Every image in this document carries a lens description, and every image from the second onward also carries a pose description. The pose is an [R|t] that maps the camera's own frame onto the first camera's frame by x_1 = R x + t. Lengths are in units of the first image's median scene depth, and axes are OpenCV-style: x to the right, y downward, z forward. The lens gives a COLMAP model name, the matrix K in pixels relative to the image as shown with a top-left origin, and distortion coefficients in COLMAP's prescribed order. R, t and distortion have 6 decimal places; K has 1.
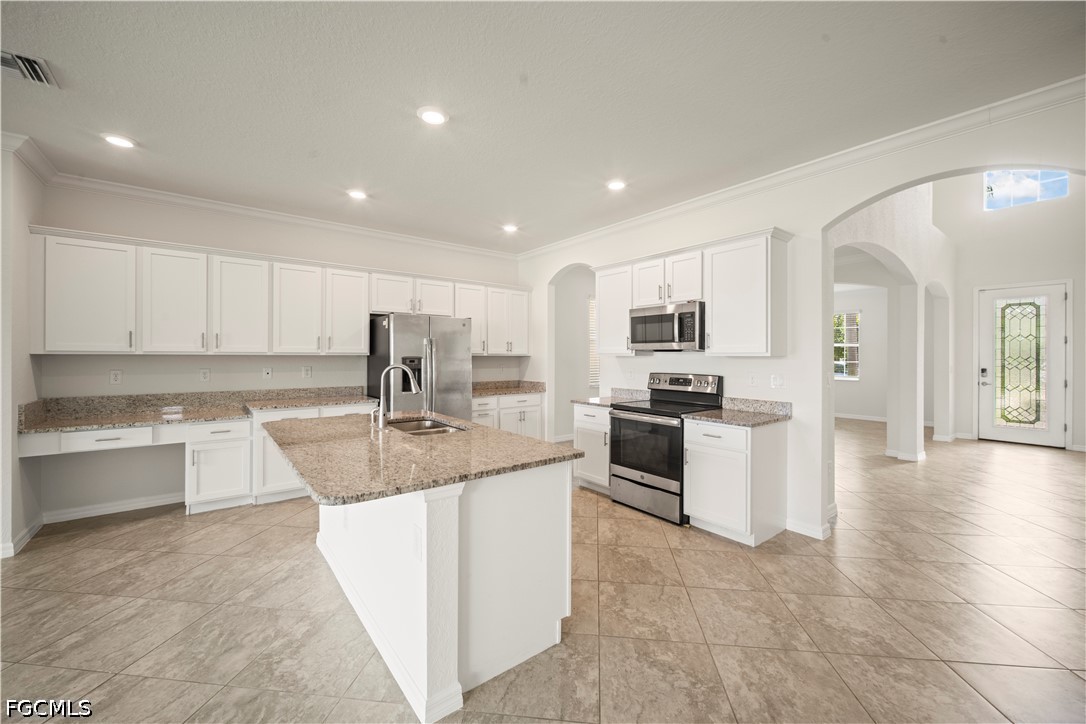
lens RADIAL K [[430.3, 0, 546.8], [0, 430.3, 352.9], [0, 0, 1]] dist [-0.000669, 0.000110]
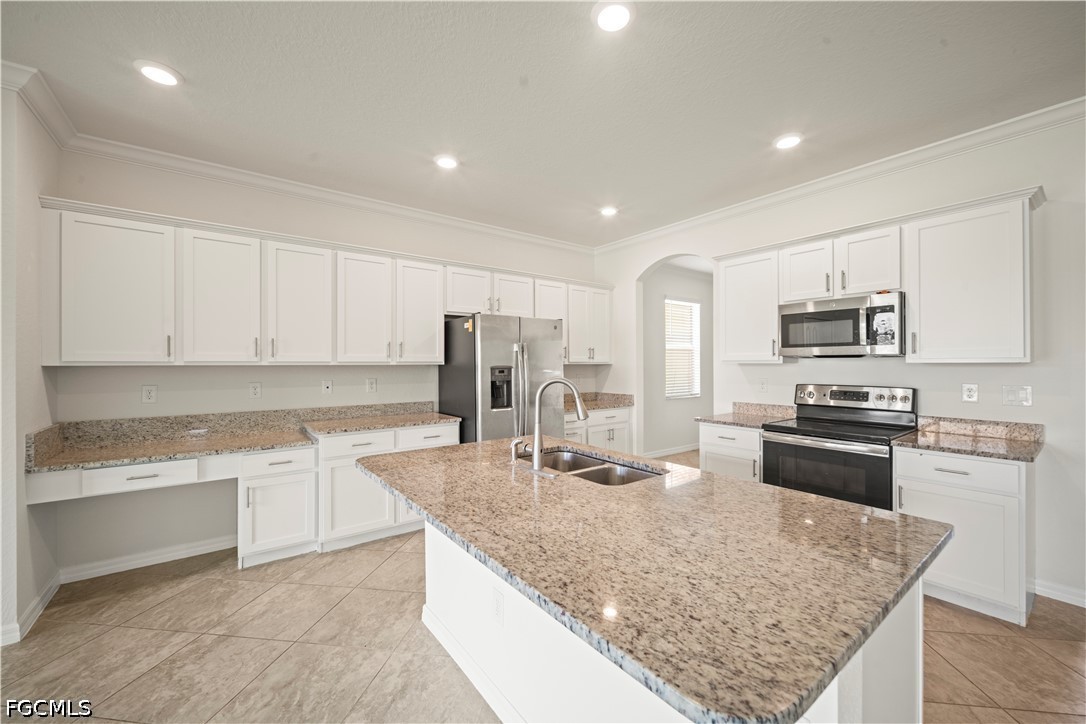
lens RADIAL K [[427.5, 0, 546.6], [0, 427.5, 360.1], [0, 0, 1]] dist [-0.001064, 0.000122]
pose [[0.999840, -0.006467, -0.016665, -0.239922], [0.006434, 0.999977, -0.002022, -0.000168], [0.016678, 0.001914, 0.999859, 0.210296]]
